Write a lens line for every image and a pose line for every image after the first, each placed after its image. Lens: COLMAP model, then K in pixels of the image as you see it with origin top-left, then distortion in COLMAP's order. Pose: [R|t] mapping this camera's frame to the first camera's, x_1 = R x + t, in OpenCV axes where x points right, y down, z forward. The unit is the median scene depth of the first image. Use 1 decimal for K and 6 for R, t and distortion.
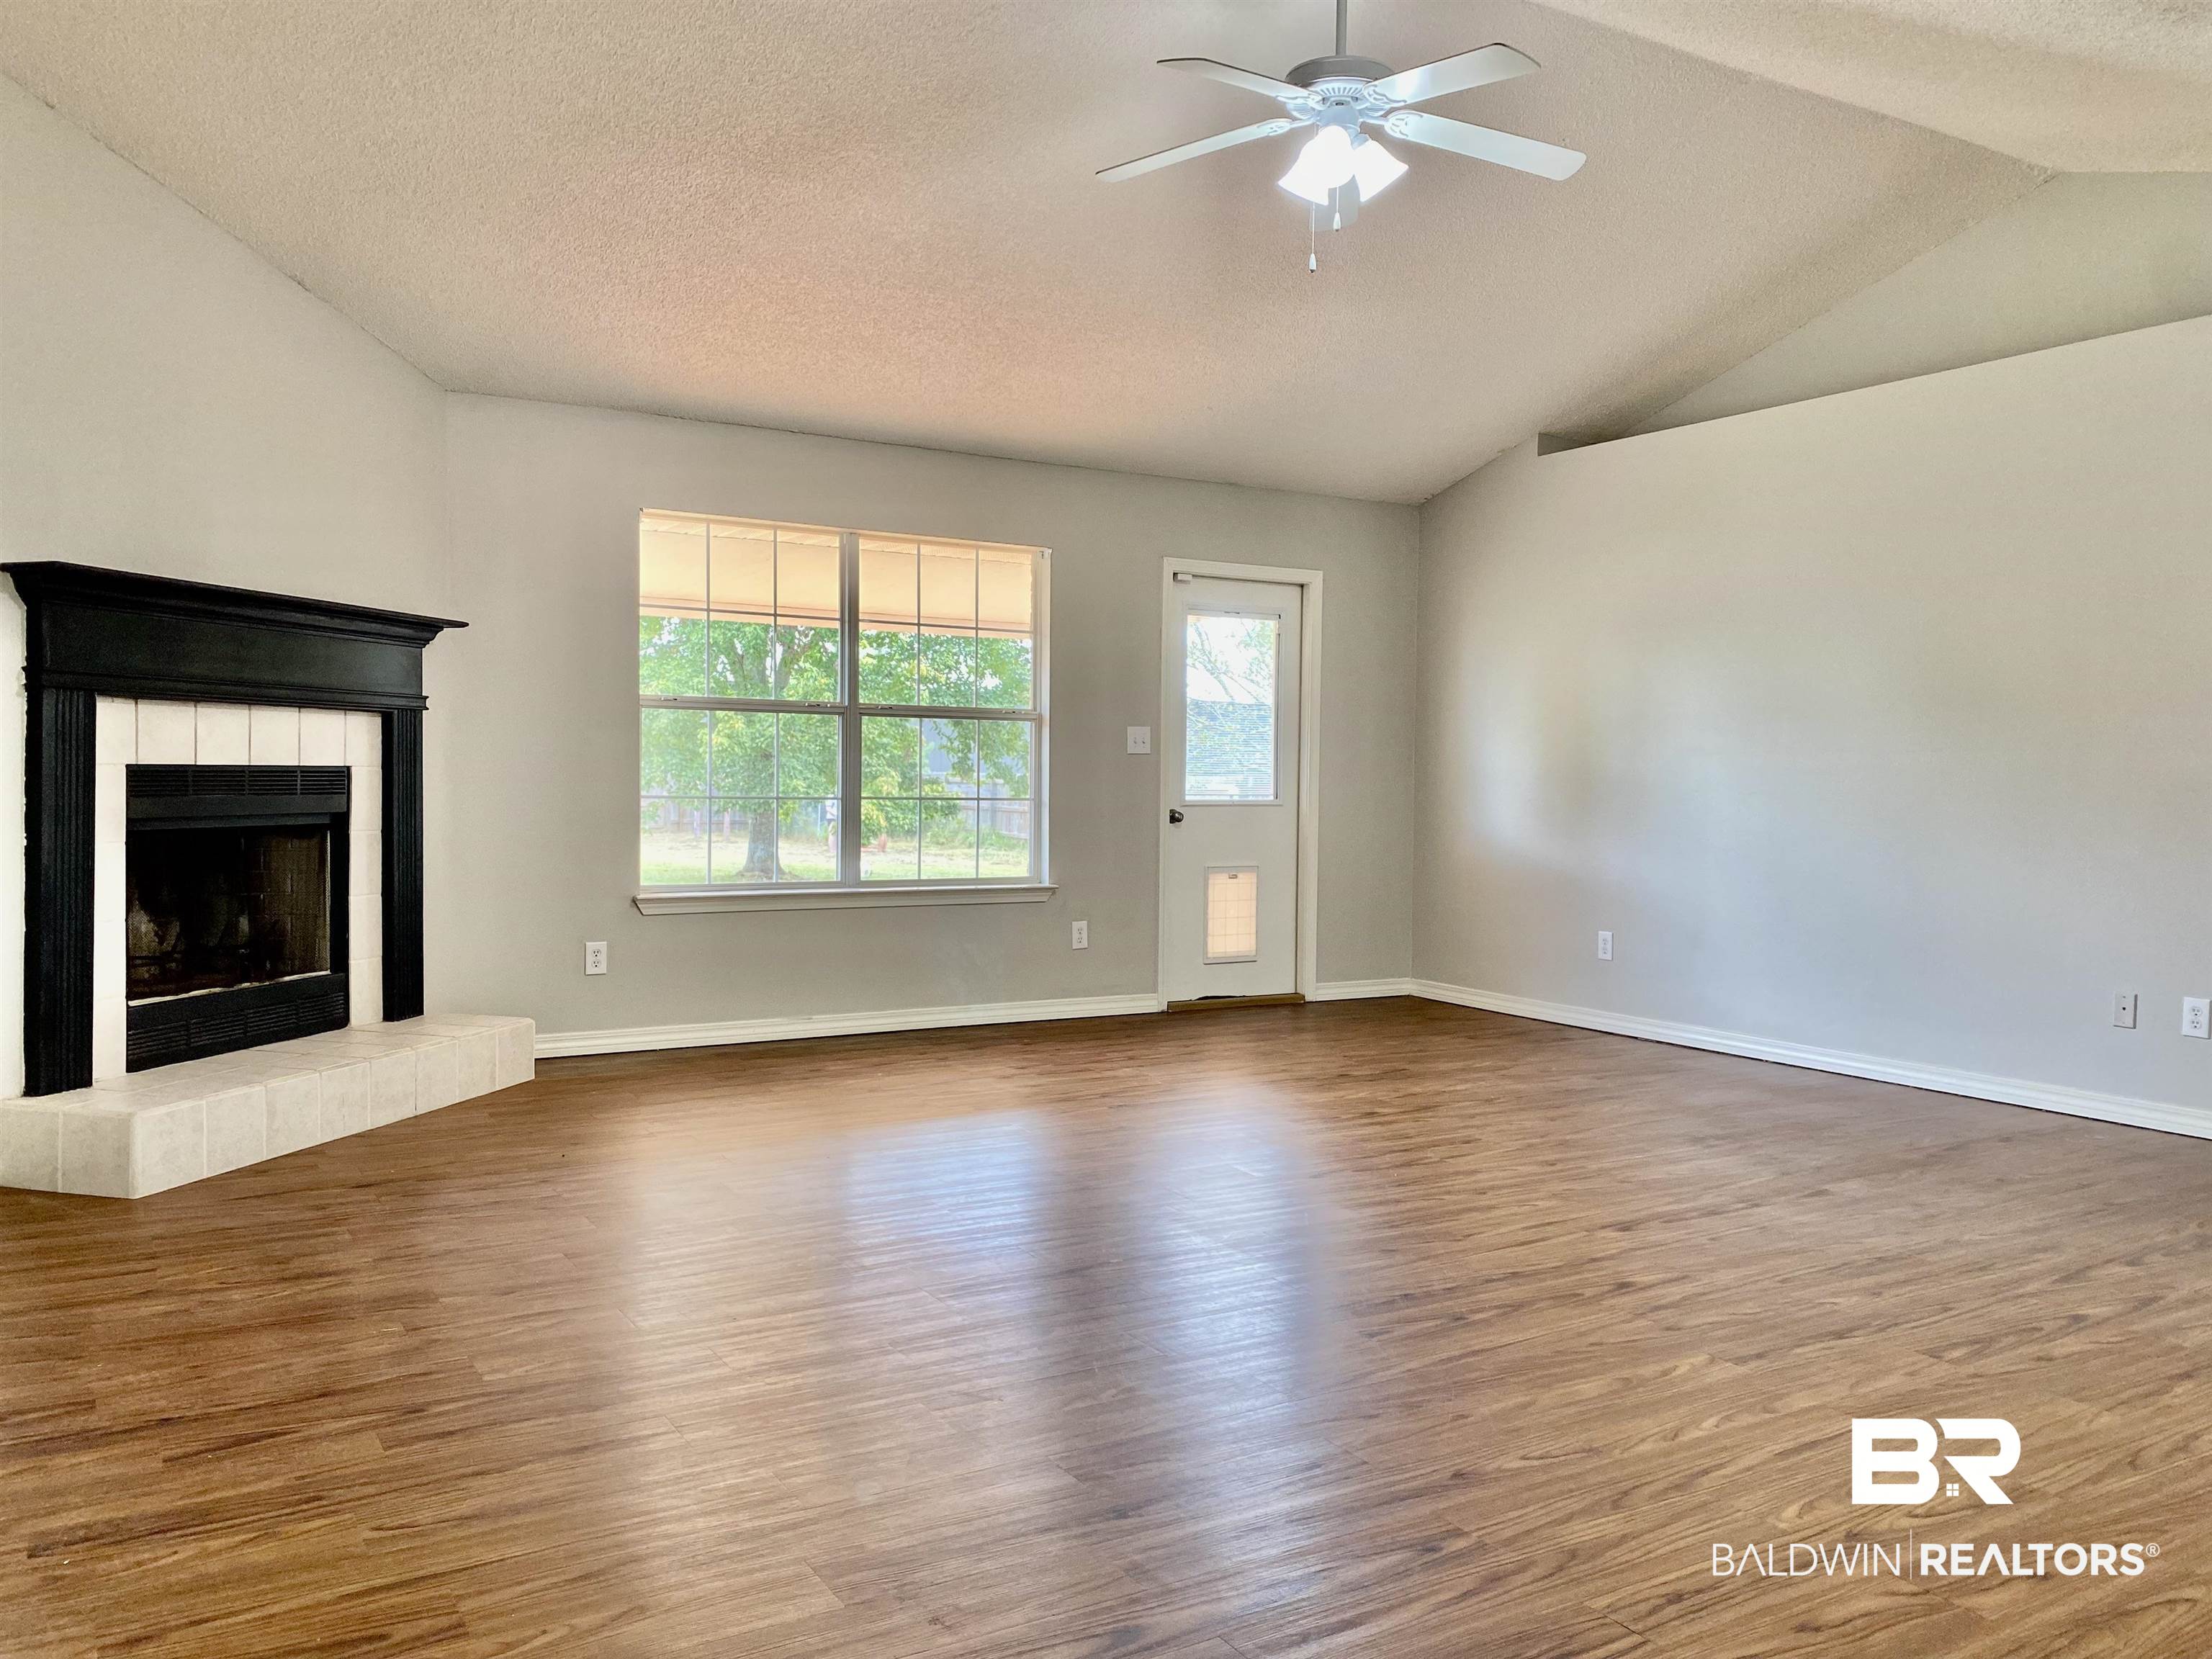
lens RADIAL K [[1702.5, 0, 1112.4], [0, 1702.5, 828.7], [0, 0, 1]] dist [0.063521, -0.083524]
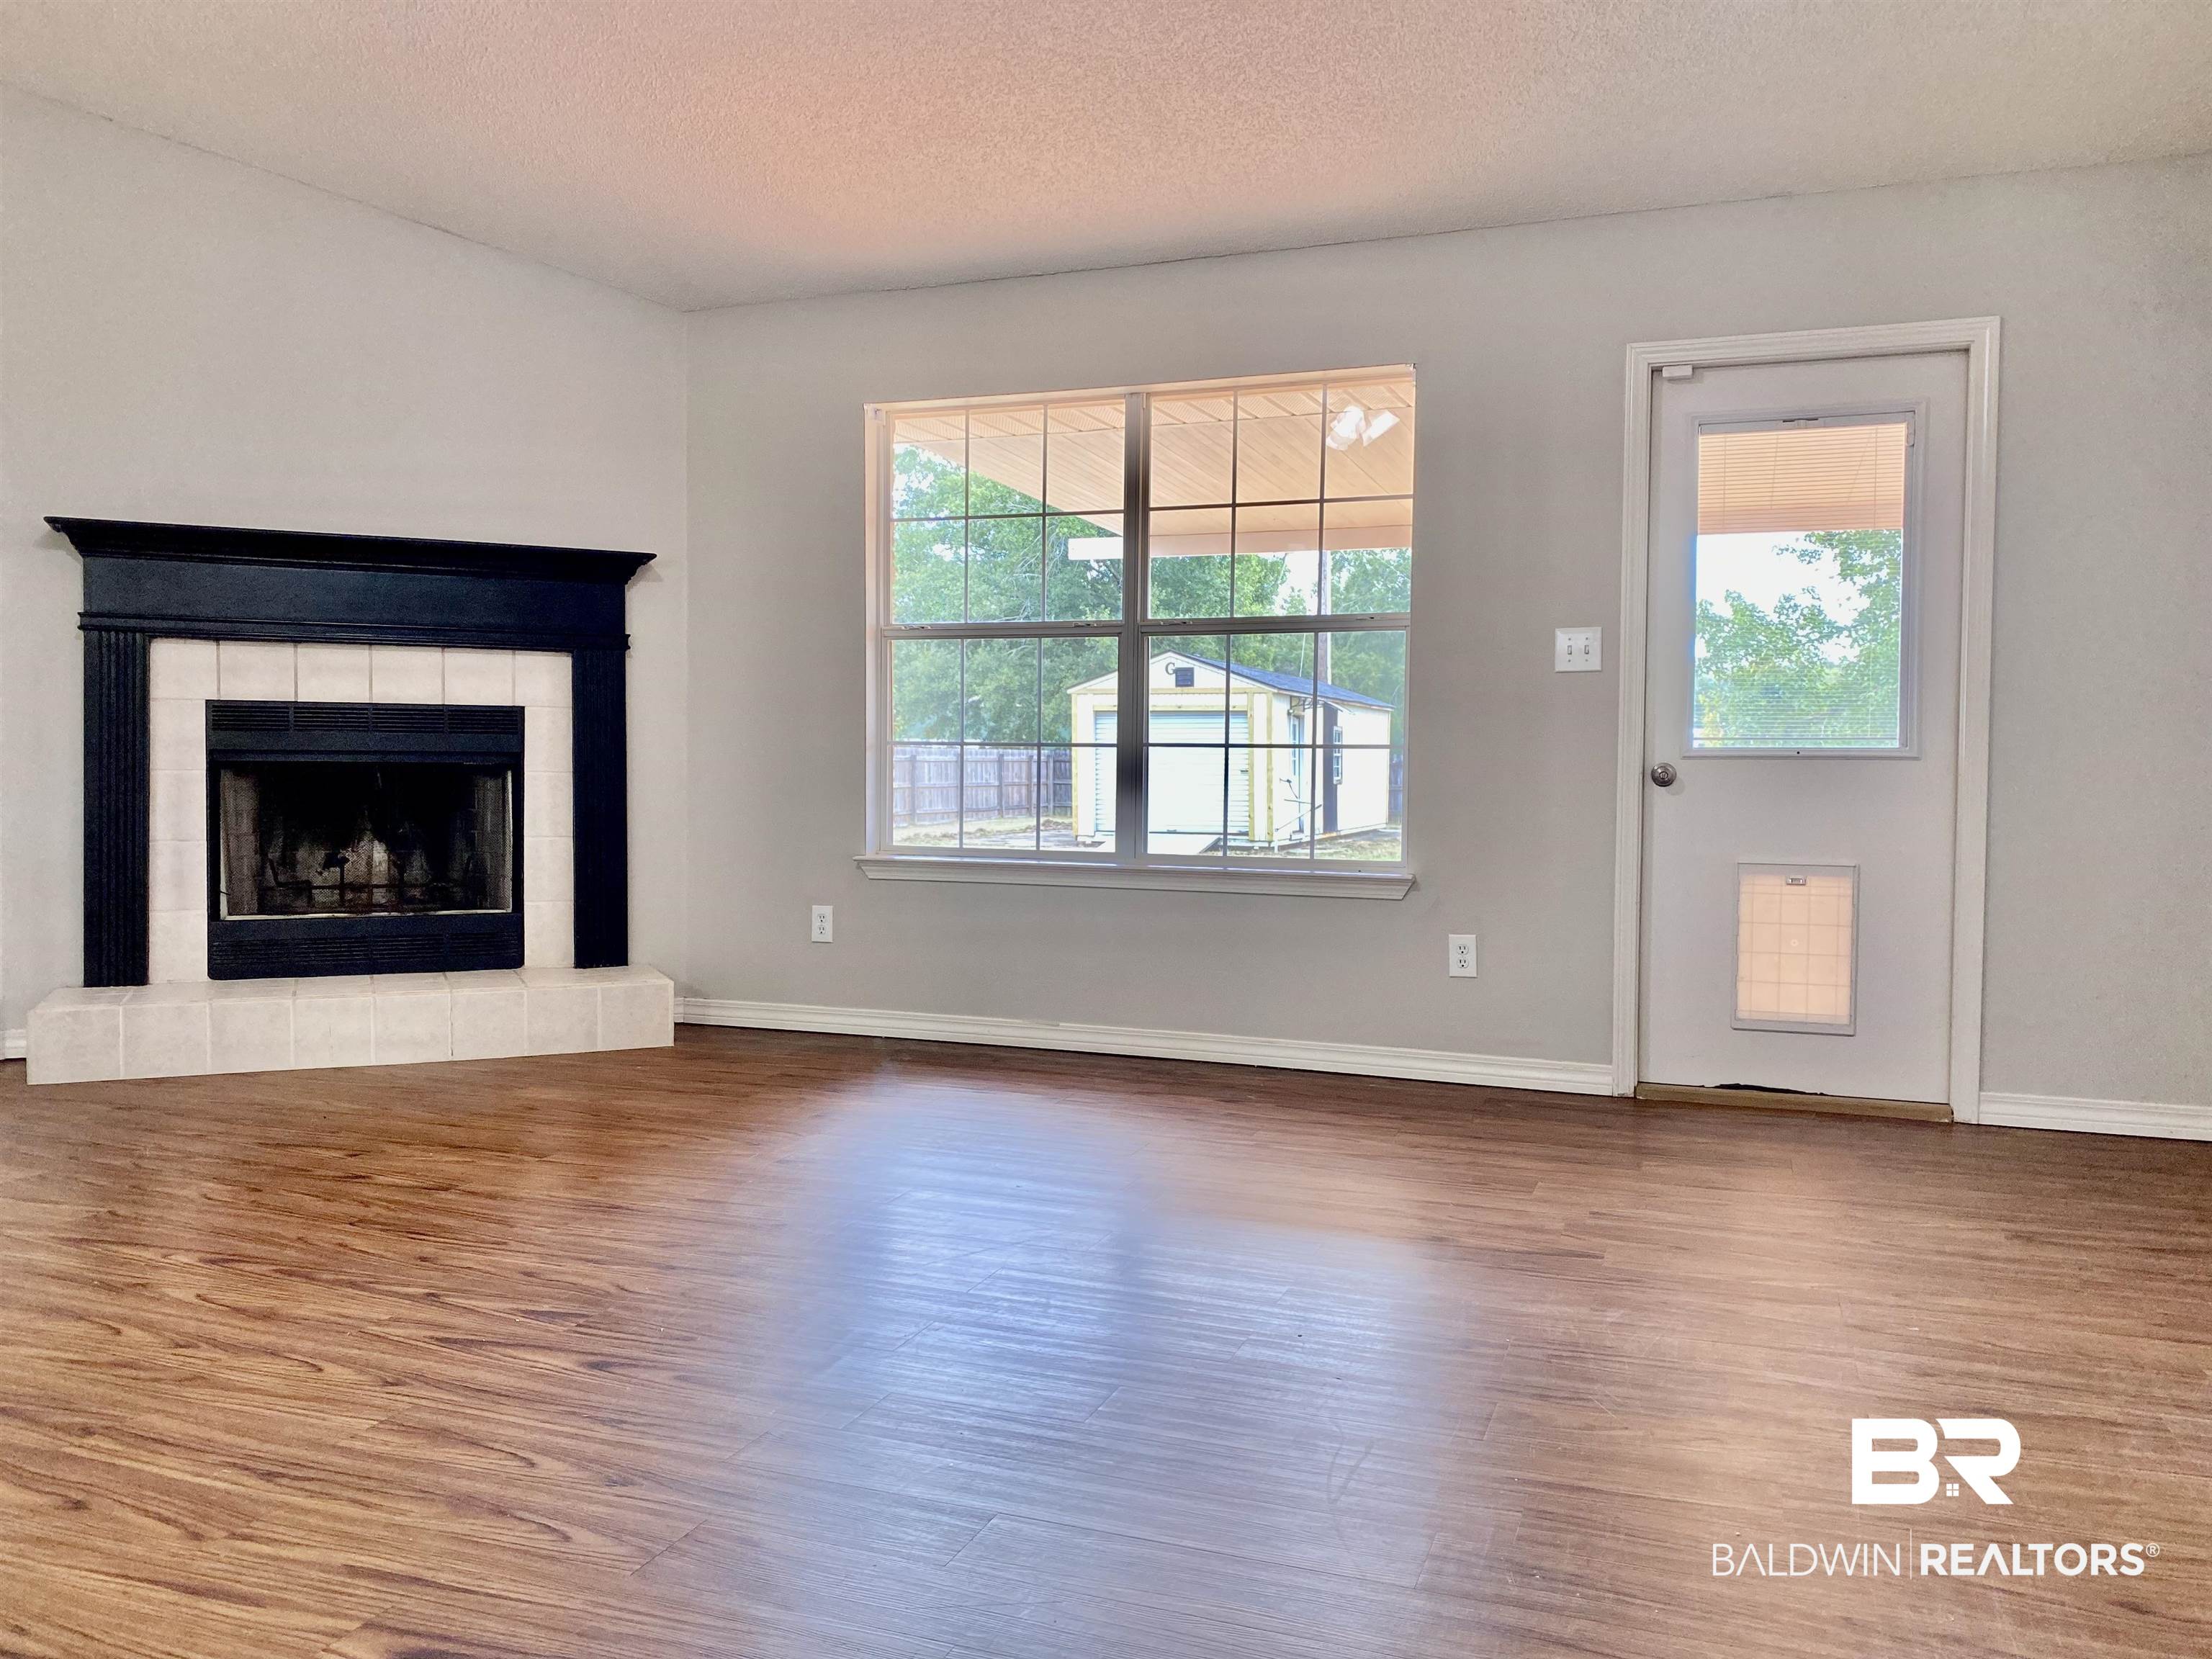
lens RADIAL K [[1702.5, 0, 1097.2], [0, 1702.5, 828.9], [0, 0, 1]] dist [0.063521, -0.083524]
pose [[0.608065, 0.023229, -0.793548, 0.519811], [-0.027681, 0.999584, 0.008049, 0.016372], [0.793405, 0.017072, 0.608455, 0.621361]]
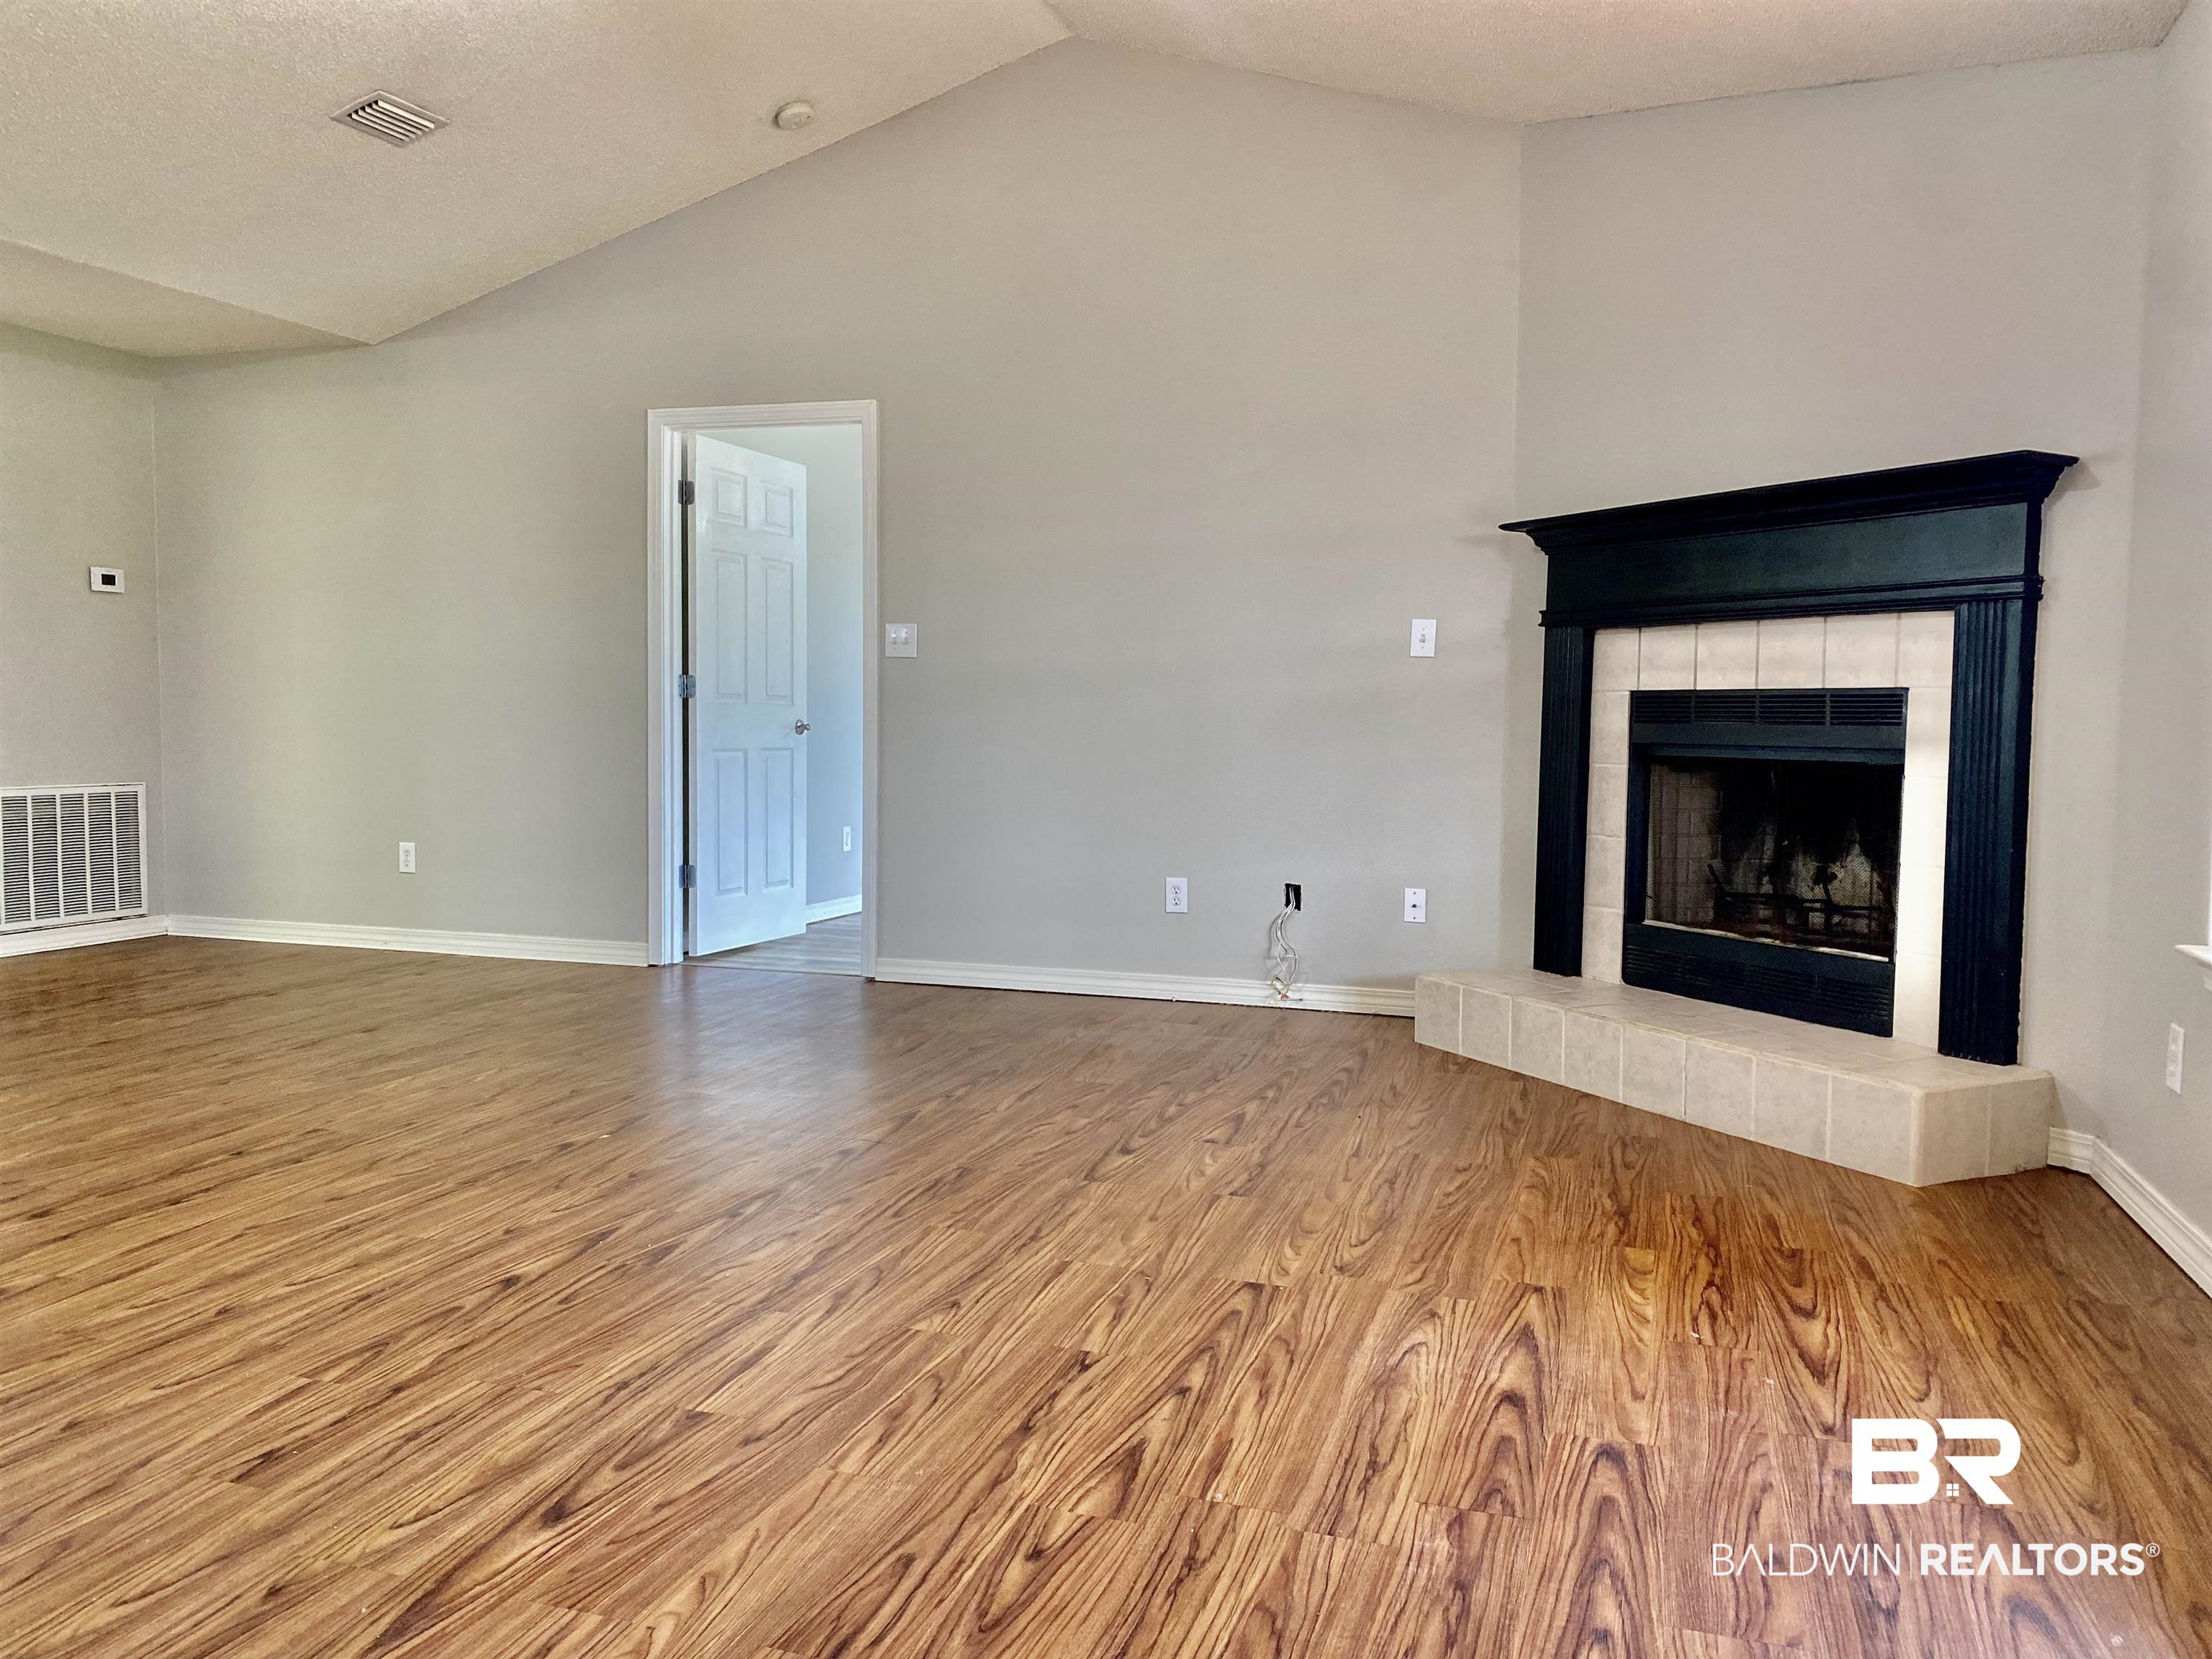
lens RADIAL K [[1702.5, 0, 1063.1], [0, 1702.5, 792.1], [0, 0, 1]] dist [0.063521, -0.083524]
pose [[-0.774619, 0.002347, -0.632423, 0.285931], [-0.047799, 0.996916, 0.062245, -0.019231], [0.630619, 0.078446, -0.772118, 1.266909]]
